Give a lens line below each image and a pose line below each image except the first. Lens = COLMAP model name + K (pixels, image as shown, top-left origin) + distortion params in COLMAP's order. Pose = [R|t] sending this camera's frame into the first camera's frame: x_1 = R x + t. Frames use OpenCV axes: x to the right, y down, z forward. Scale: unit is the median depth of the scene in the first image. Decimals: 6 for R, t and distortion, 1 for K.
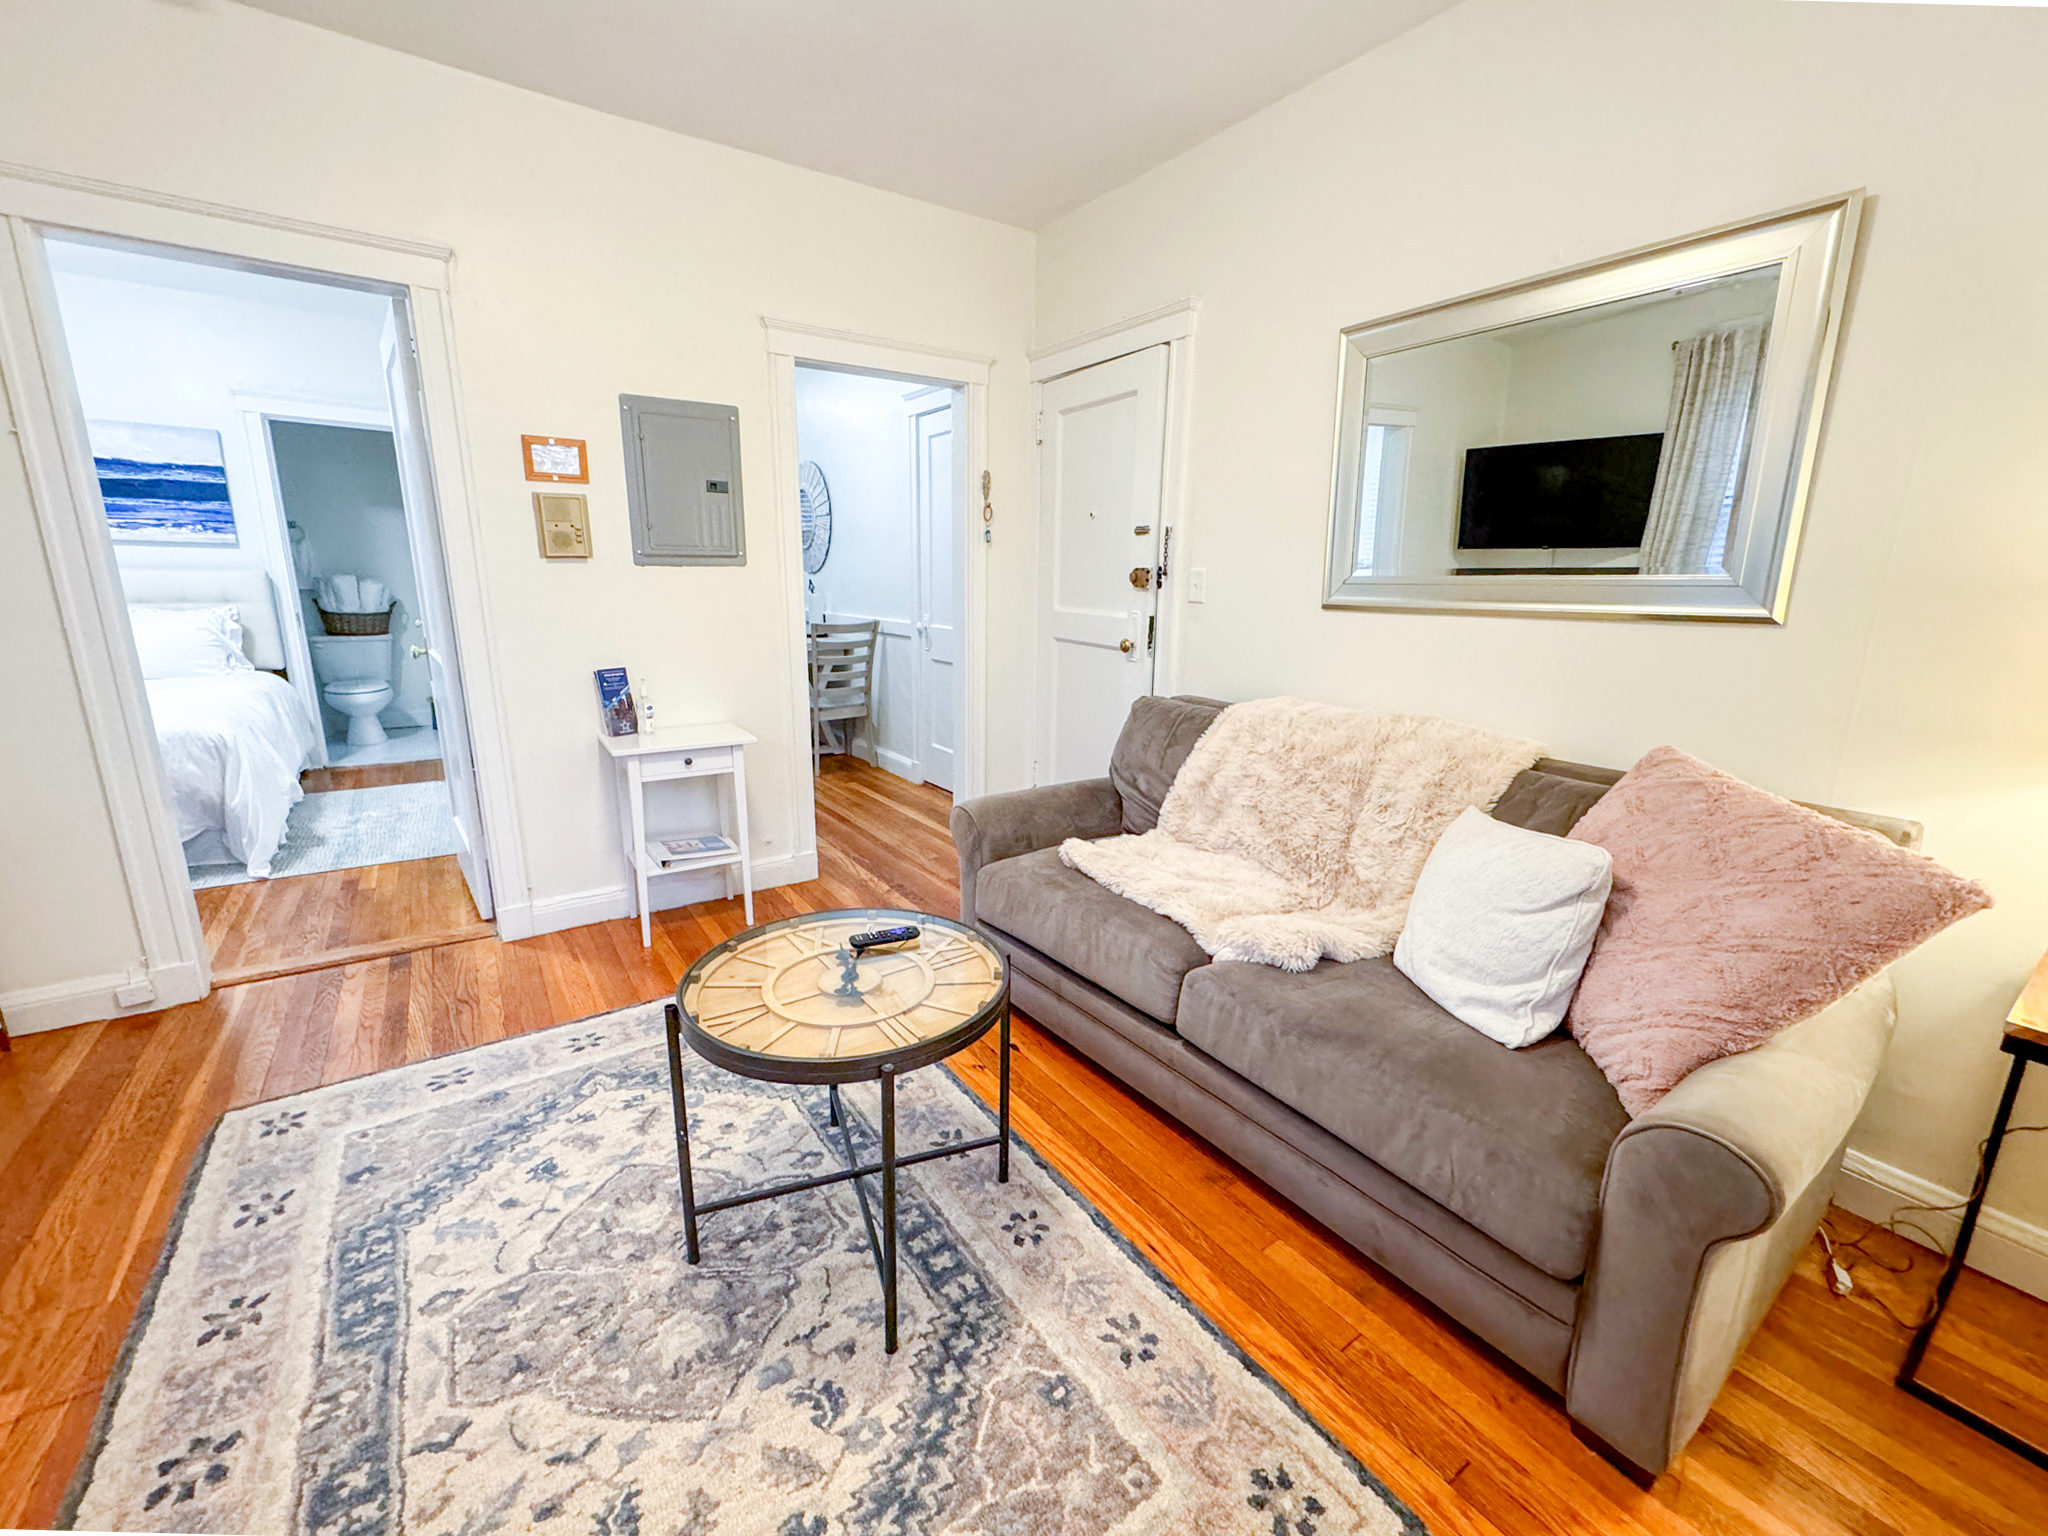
lens RADIAL K [[826.3, 0, 1020.0], [0, 826.3, 758.6], [0, 0, 1]] dist [-0.000669, -0.000122]
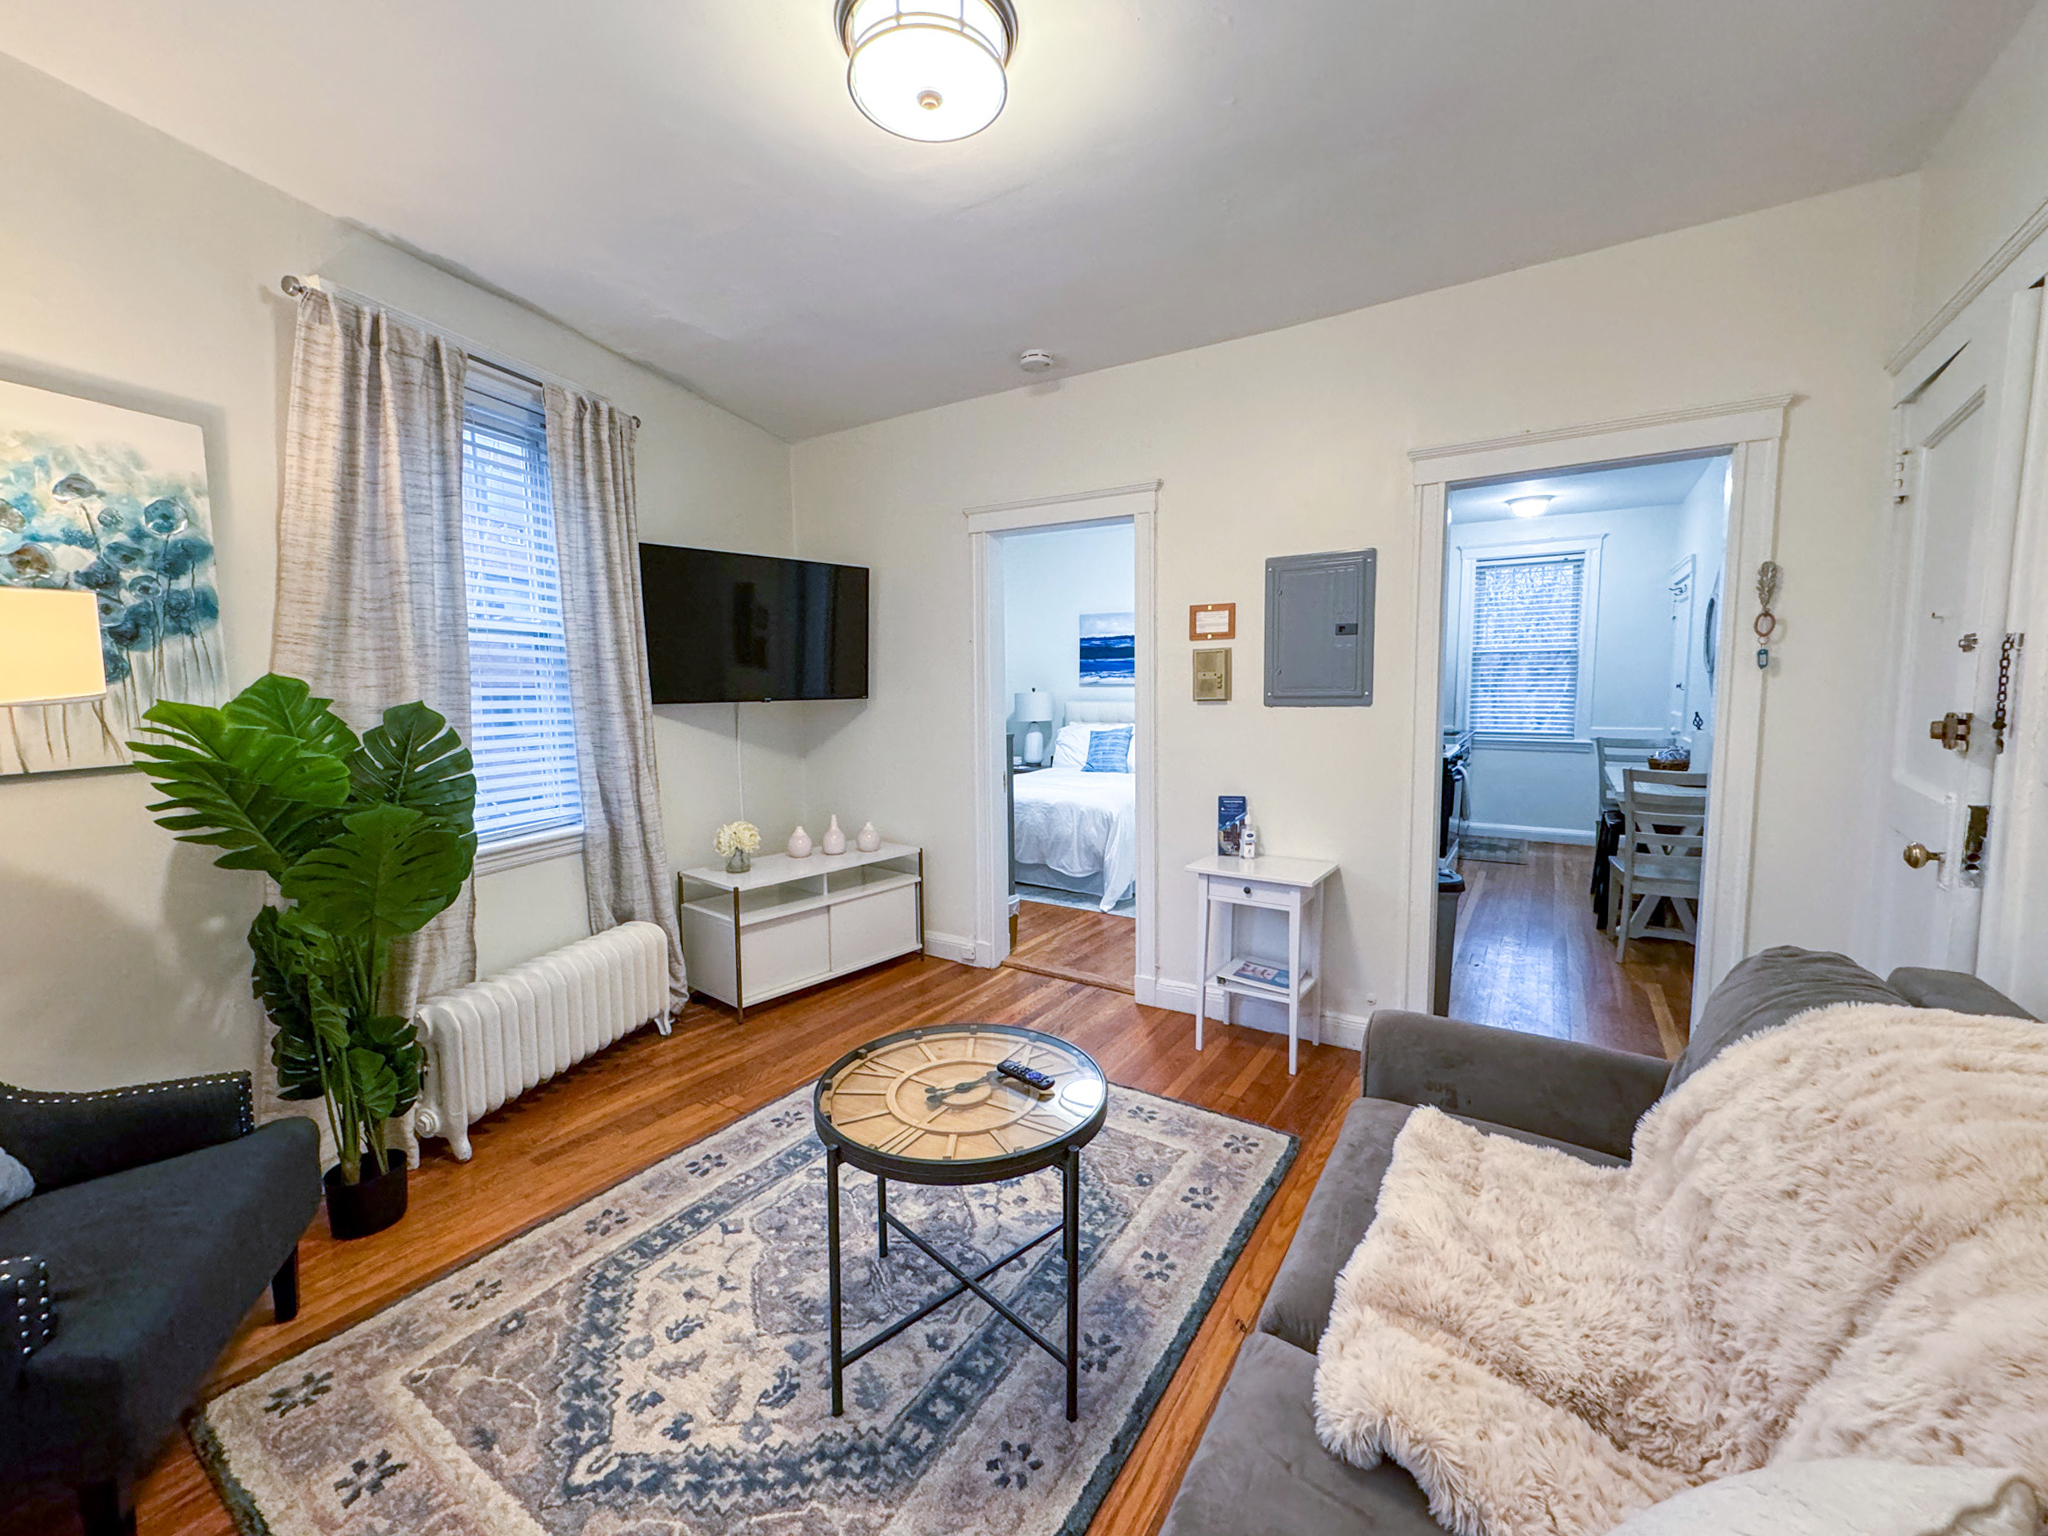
lens RADIAL K [[826.3, 0, 1031.3], [0, 826.3, 761.8], [0, 0, 1]] dist [-0.000669, -0.000122]
pose [[0.389667, 0.065859, -0.918598, 0.792583], [-0.191608, 0.981411, -0.010918, -0.164807], [0.900803, 0.180265, 0.395043, 0.546874]]
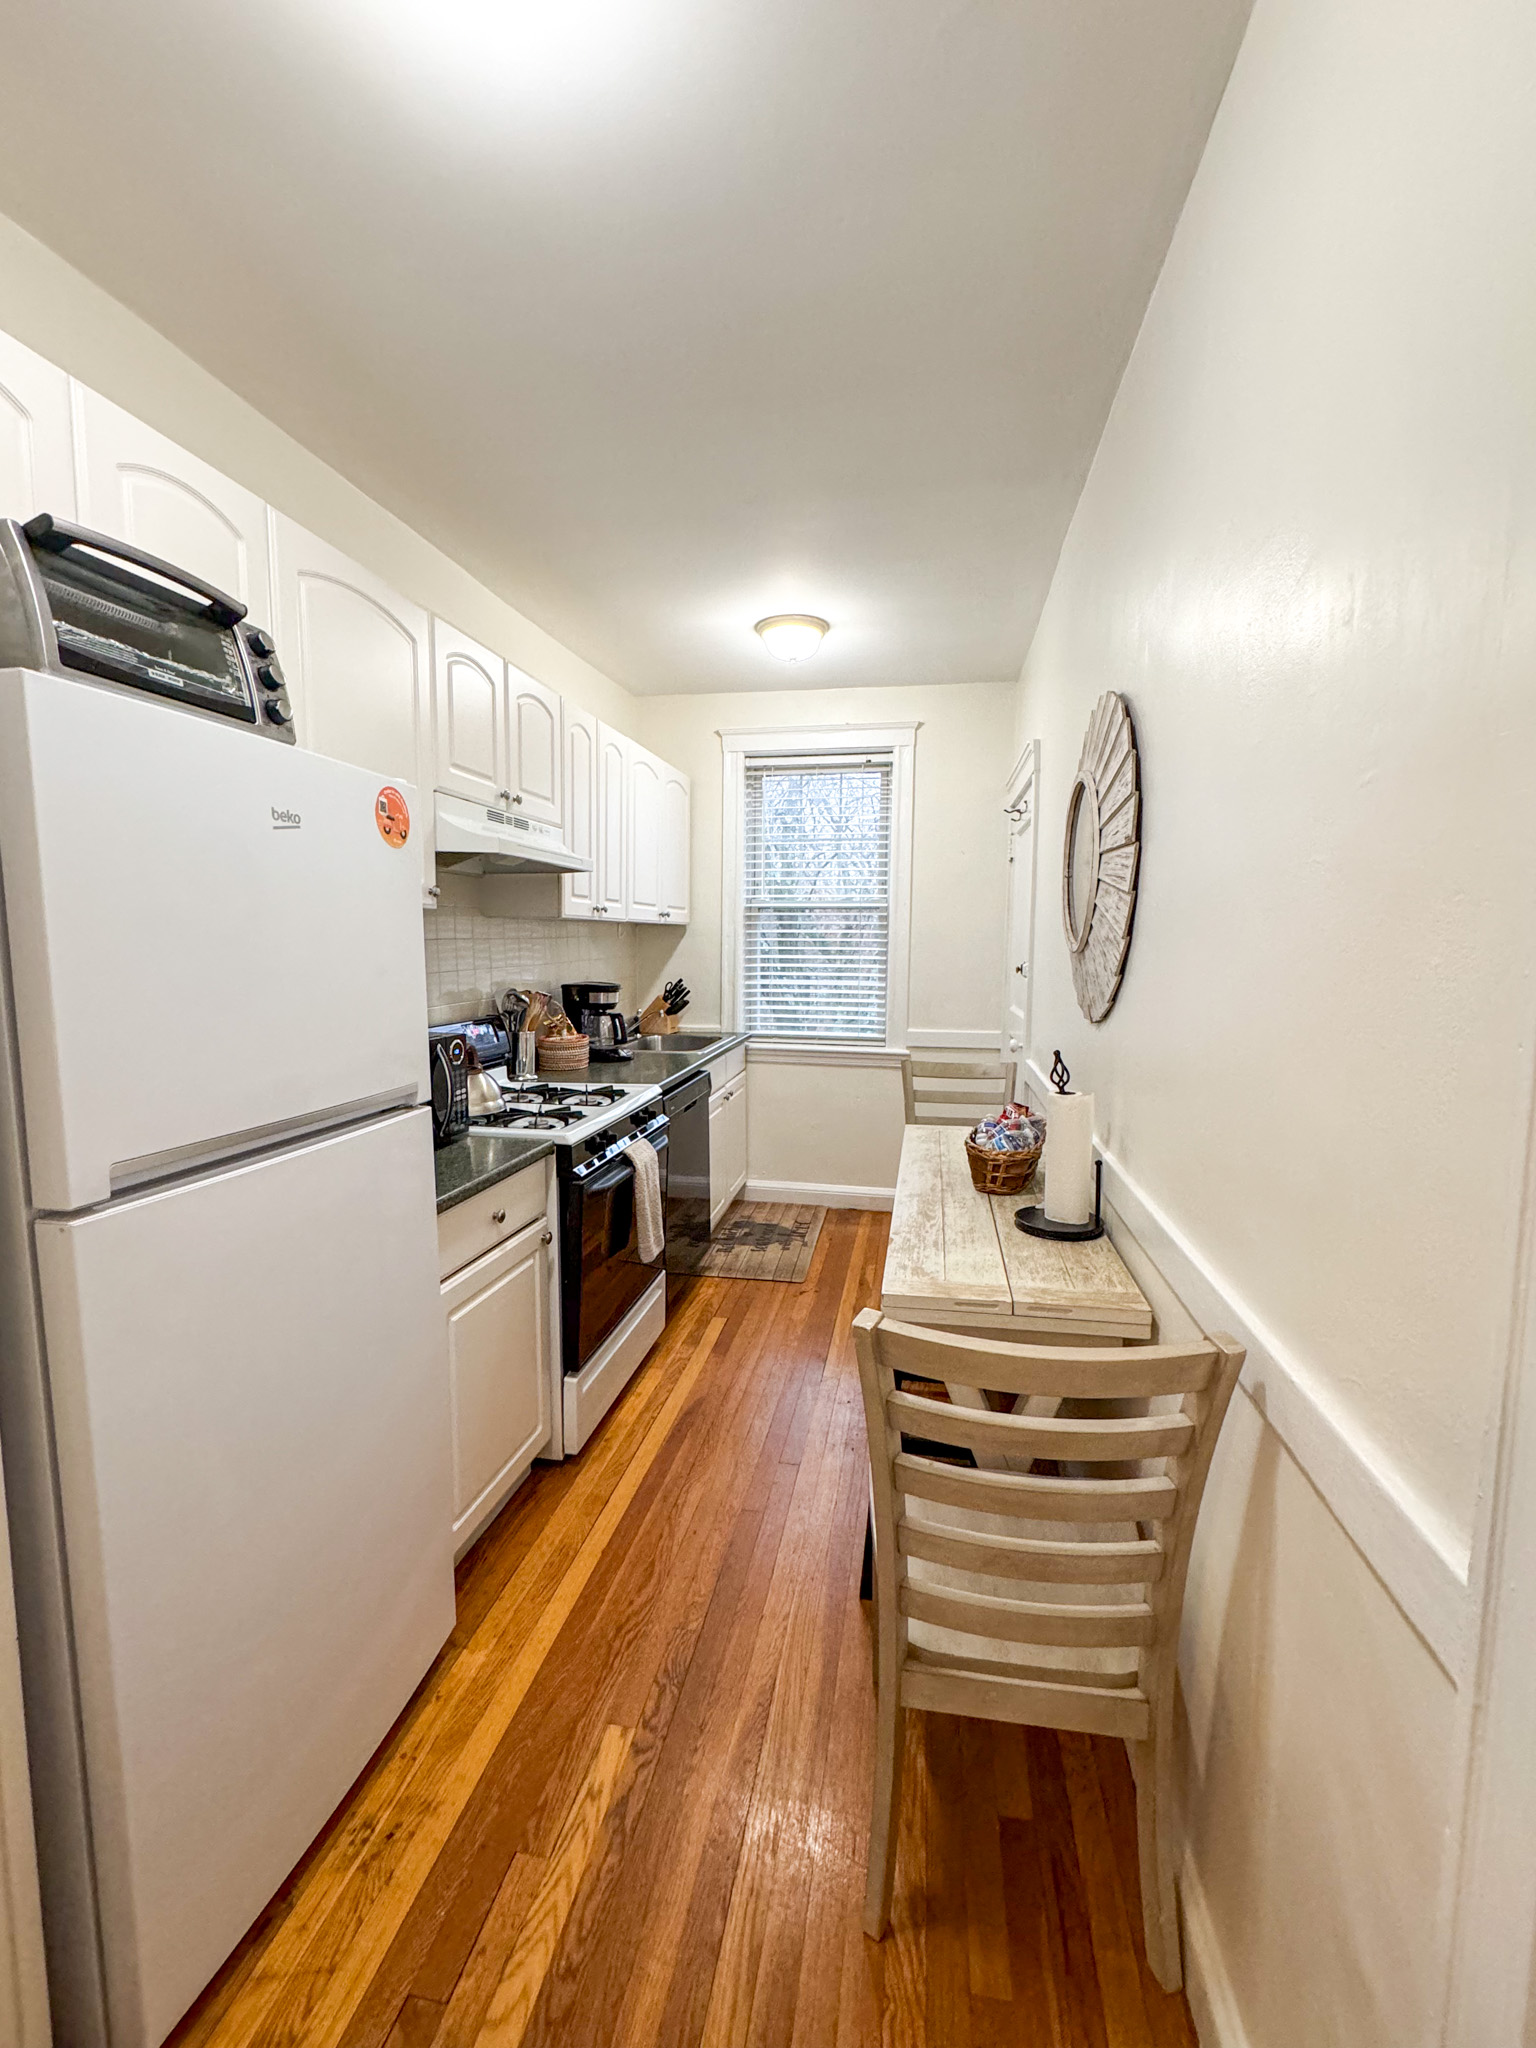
lens RADIAL K [[826.3, 0, 774.5], [0, 826.3, 1025.0], [0, 0, 1]] dist [-0.000669, -0.000122]
pose [[0.700434, 0.059293, -0.711250, 0.324544], [-0.156068, 0.985150, -0.071569, -0.373428], [0.696445, 0.161133, 0.699286, 1.361047]]
